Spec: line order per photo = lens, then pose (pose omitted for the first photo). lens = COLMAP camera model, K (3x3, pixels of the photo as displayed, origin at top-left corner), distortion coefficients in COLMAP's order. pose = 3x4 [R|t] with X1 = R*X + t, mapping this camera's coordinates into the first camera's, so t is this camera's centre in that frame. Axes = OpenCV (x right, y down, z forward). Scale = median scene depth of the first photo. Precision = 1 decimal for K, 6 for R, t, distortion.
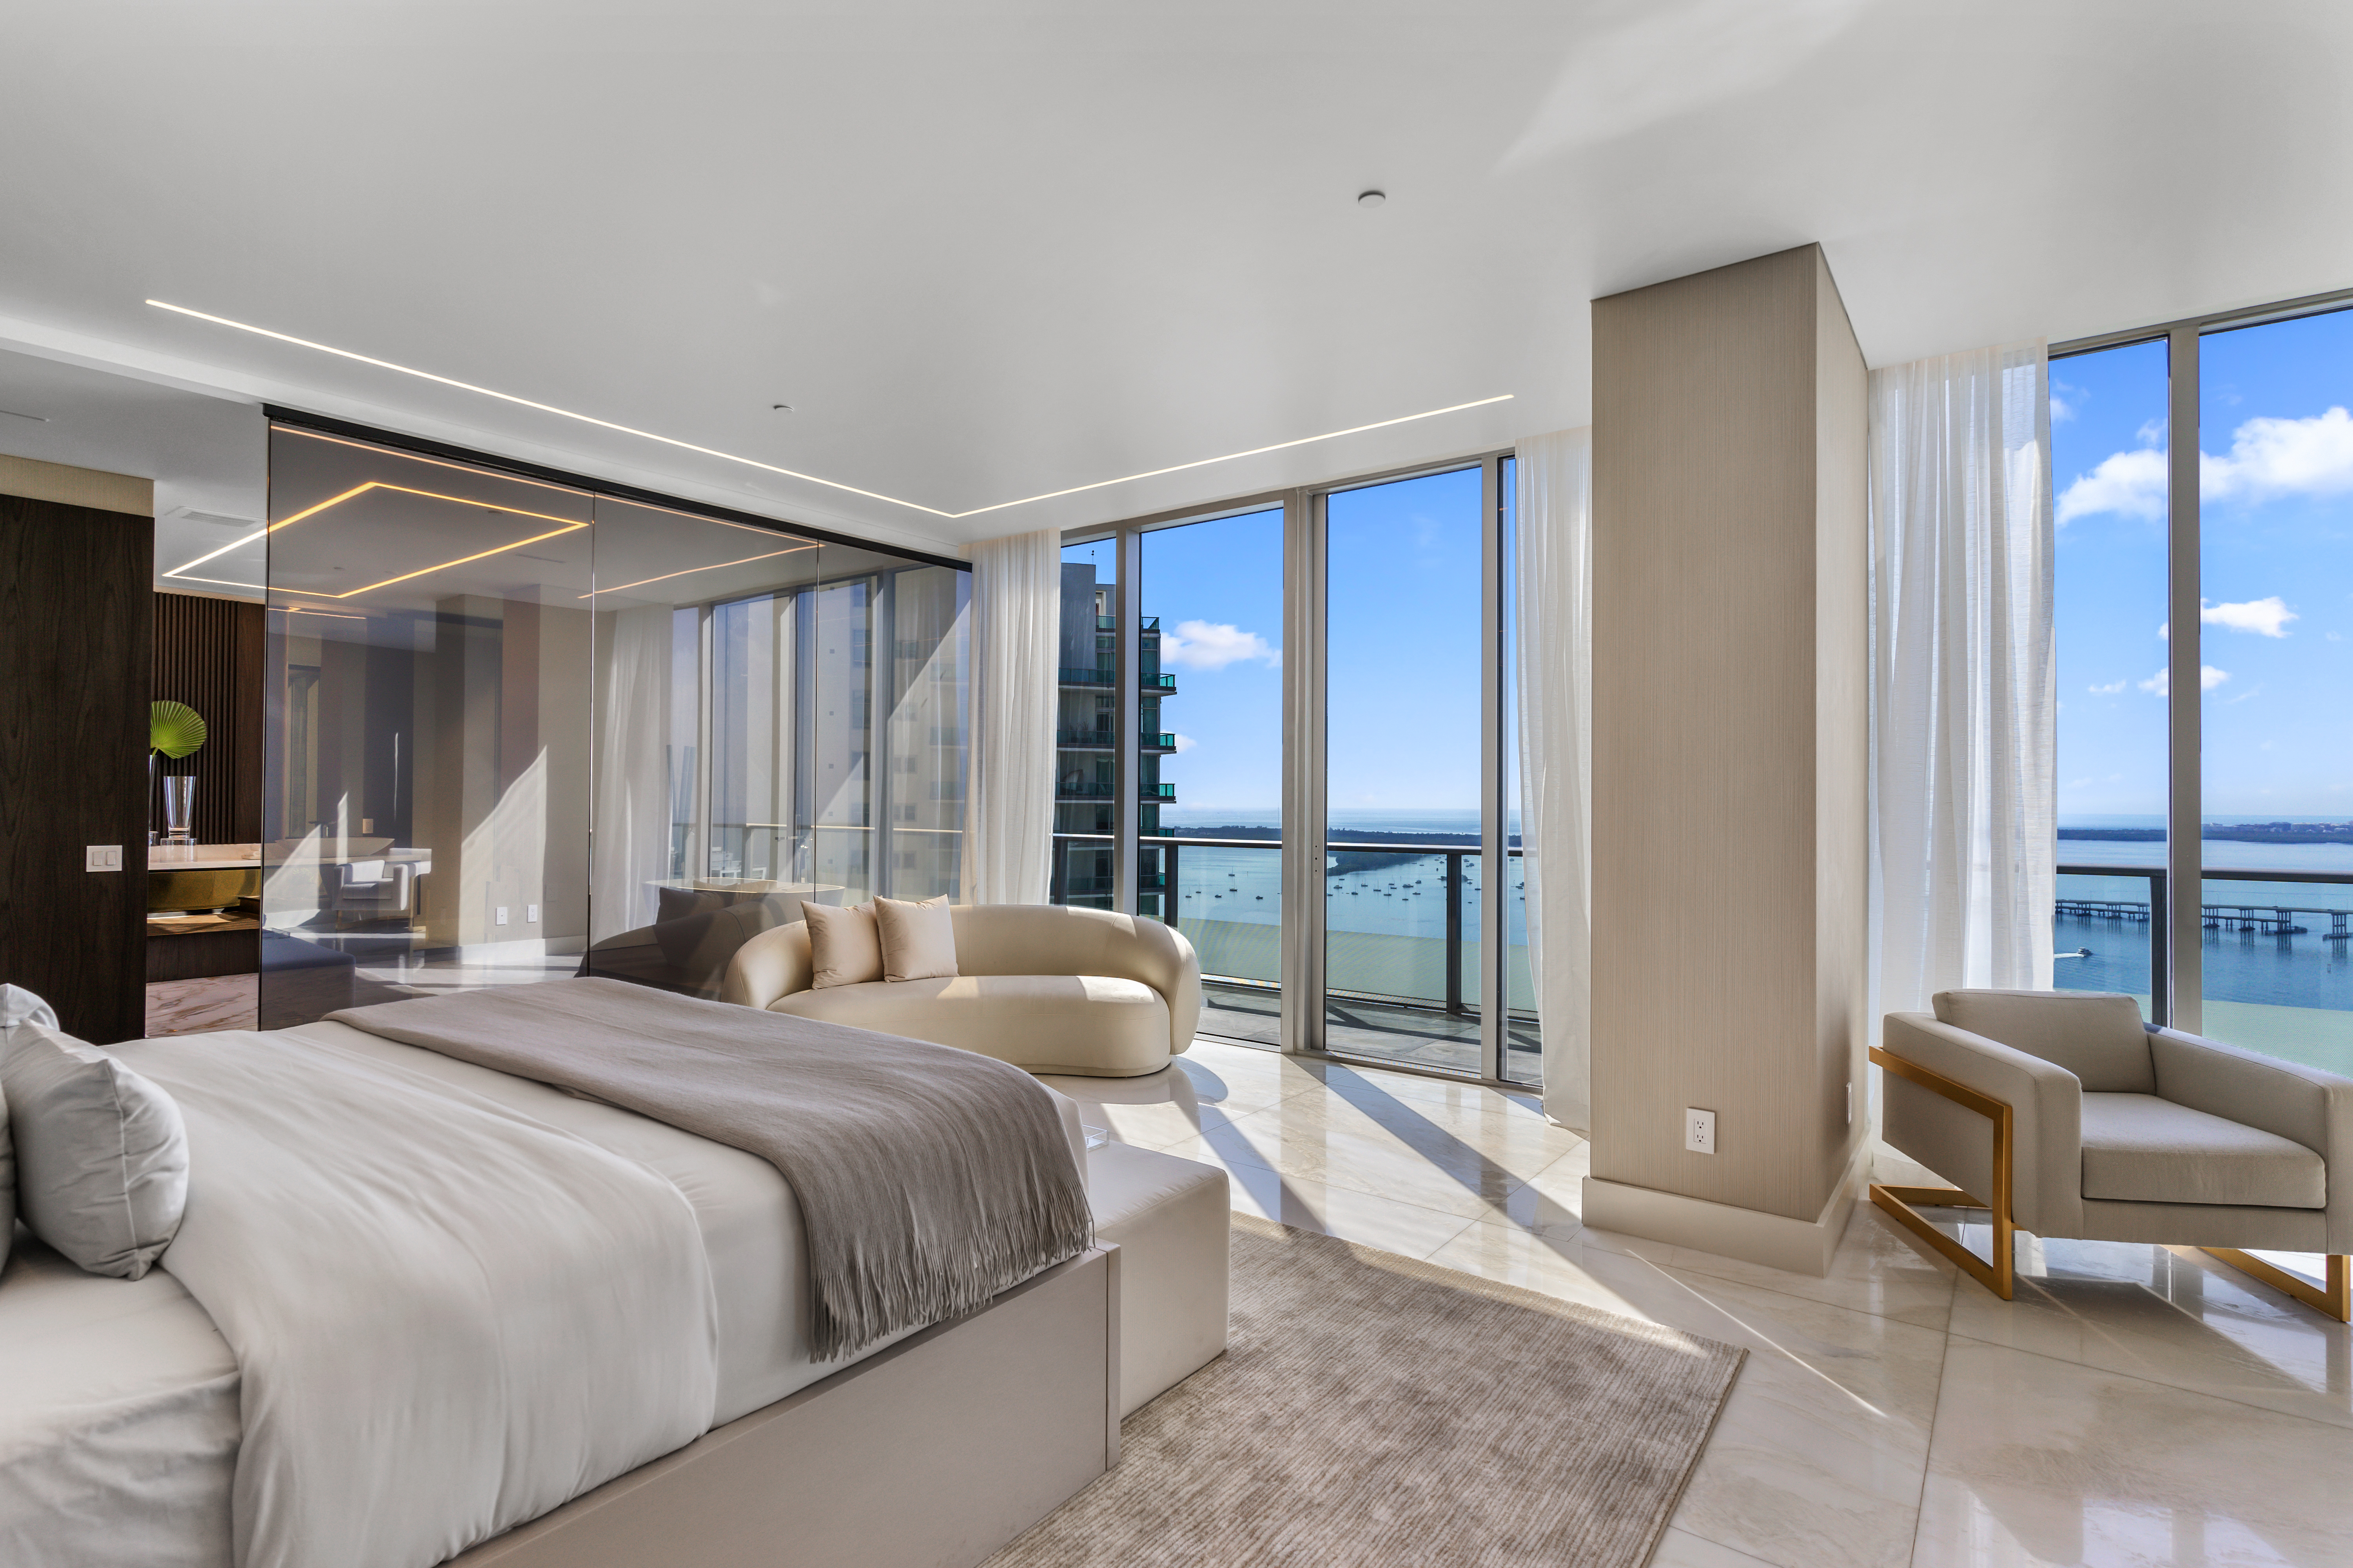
lens RADIAL K [[1112.4, 0, 1175.9], [0, 1112.4, 789.5], [0, 0, 1]] dist [0.001443, -0.000332]
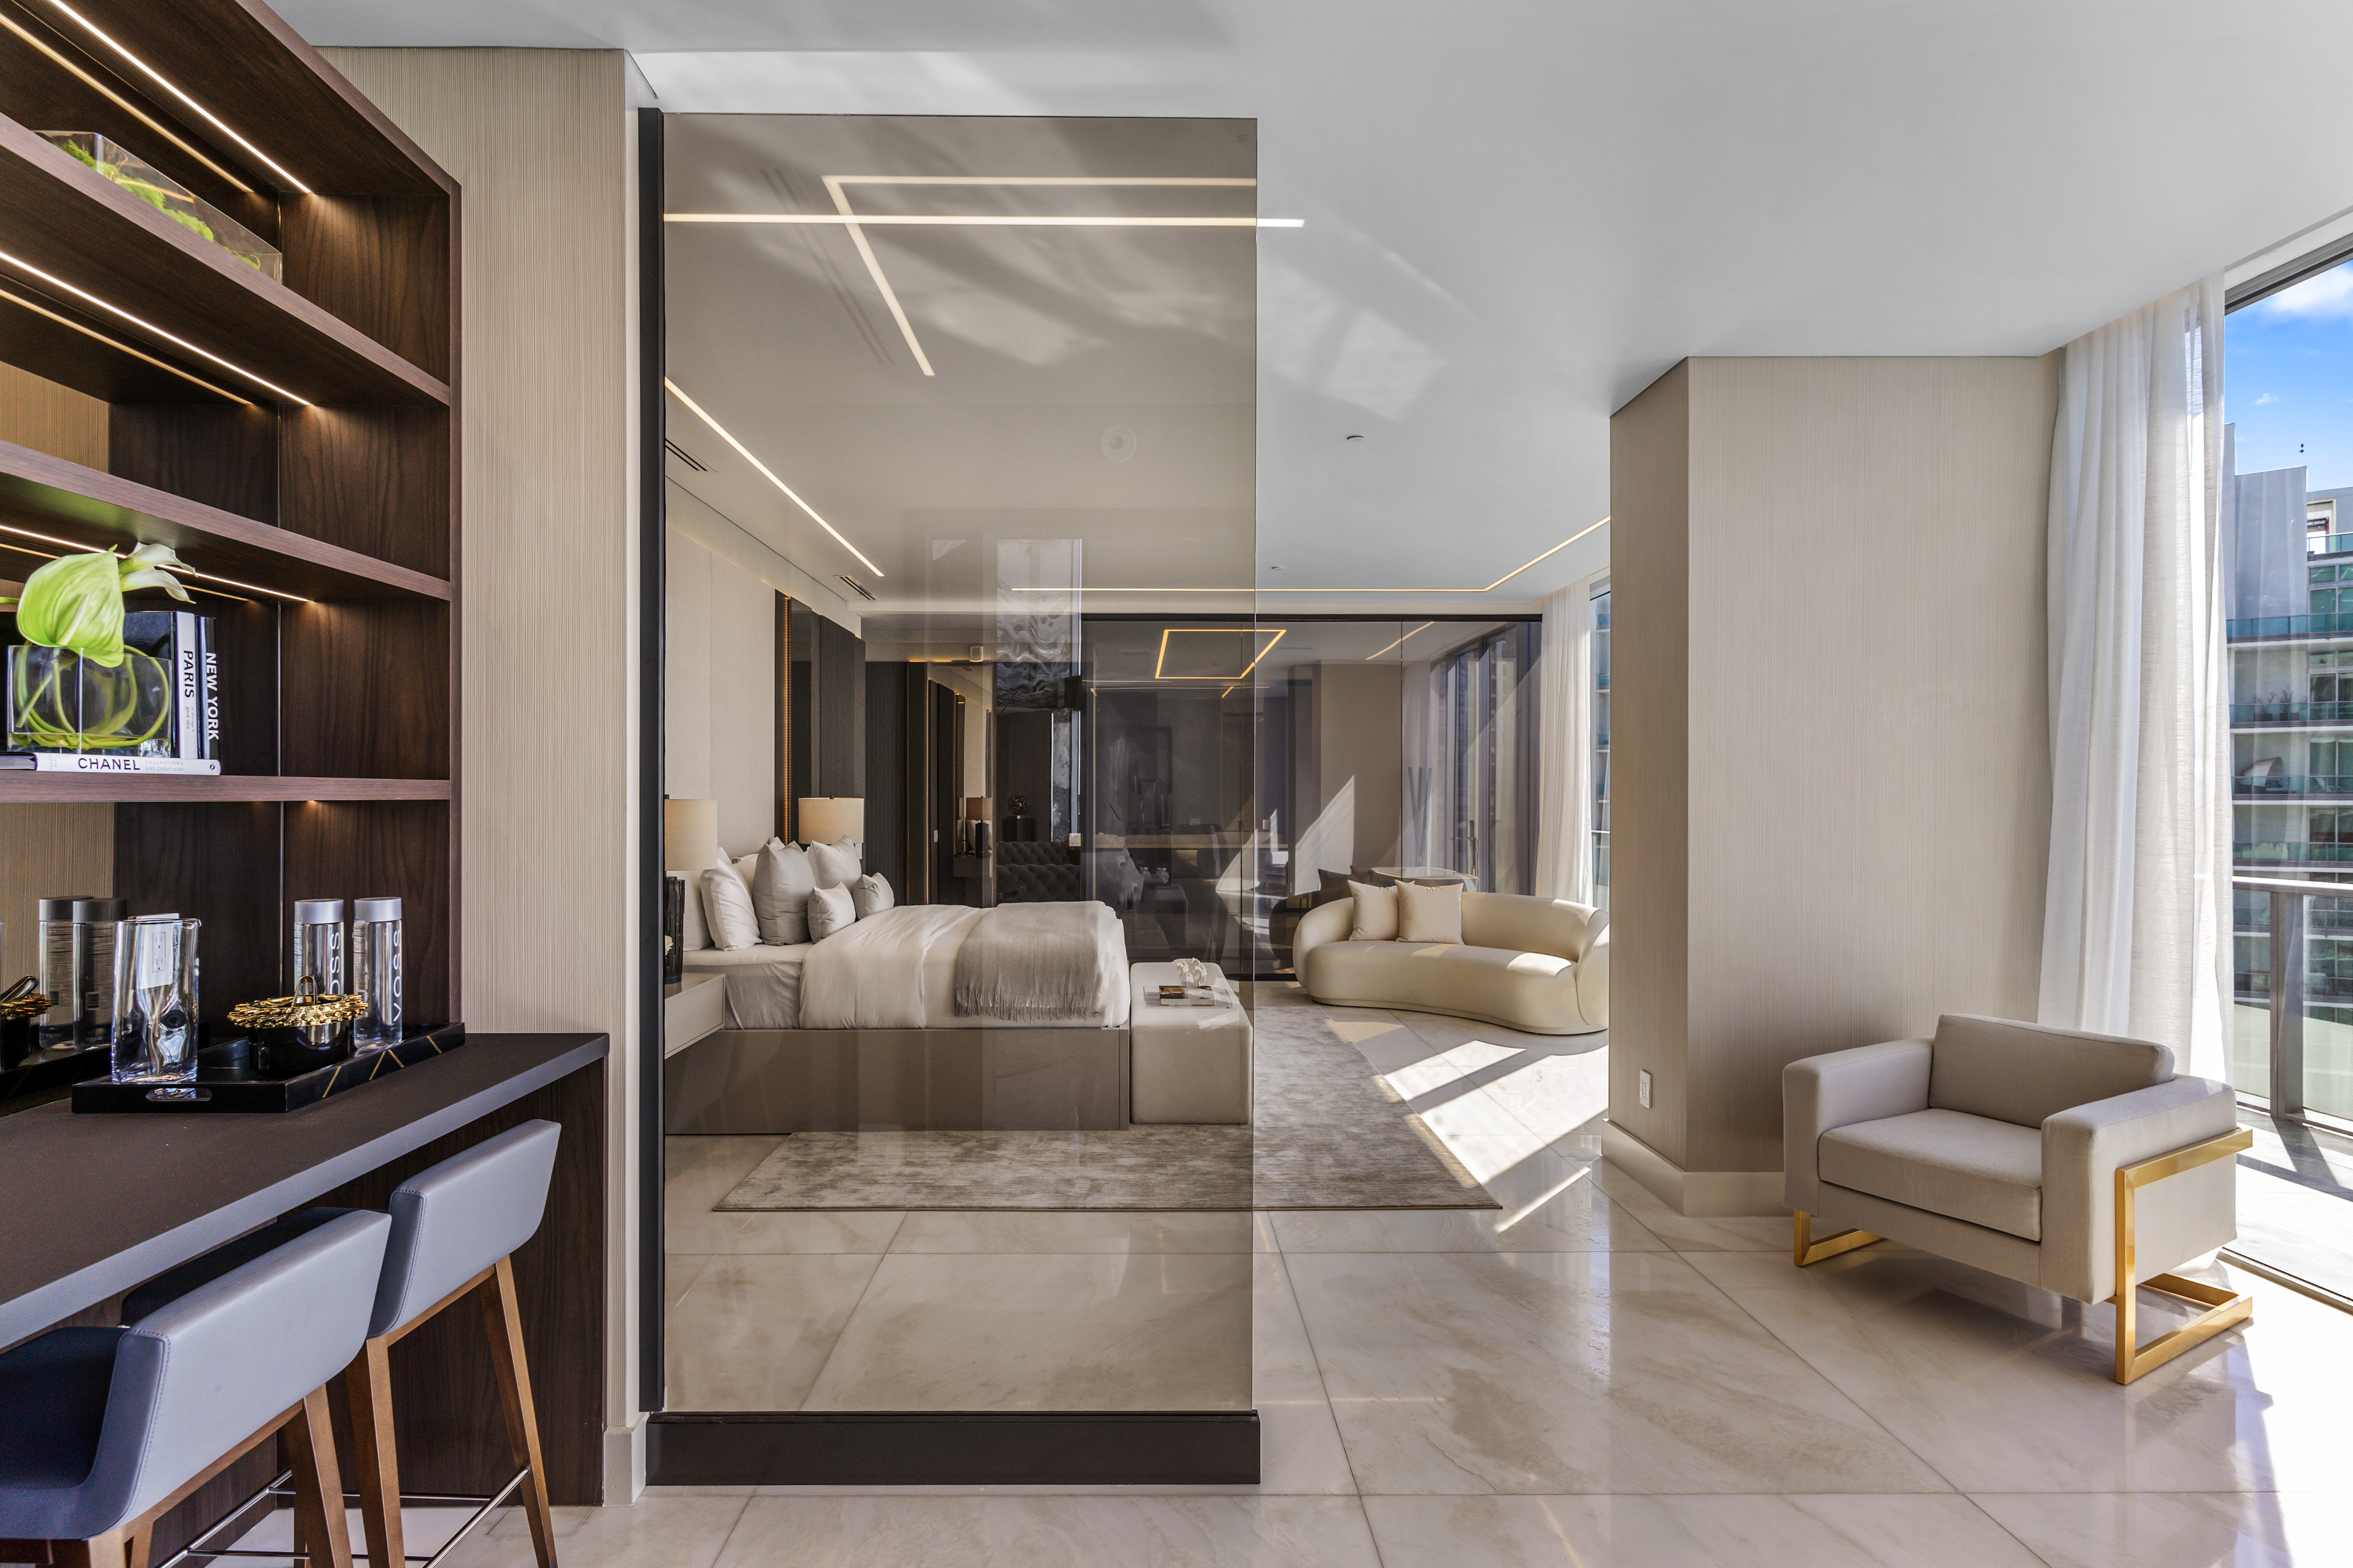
lens RADIAL K [[1112.5, 0, 1175.9], [0, 1112.5, 789.5], [0, 0, 1]] dist [0.001443, -0.000332]
pose [[0.638733, -0.009460, -0.769370, 0.850085], [0.008656, 0.999949, -0.005110, -0.020304], [0.769380, -0.003396, 0.638783, -0.149713]]
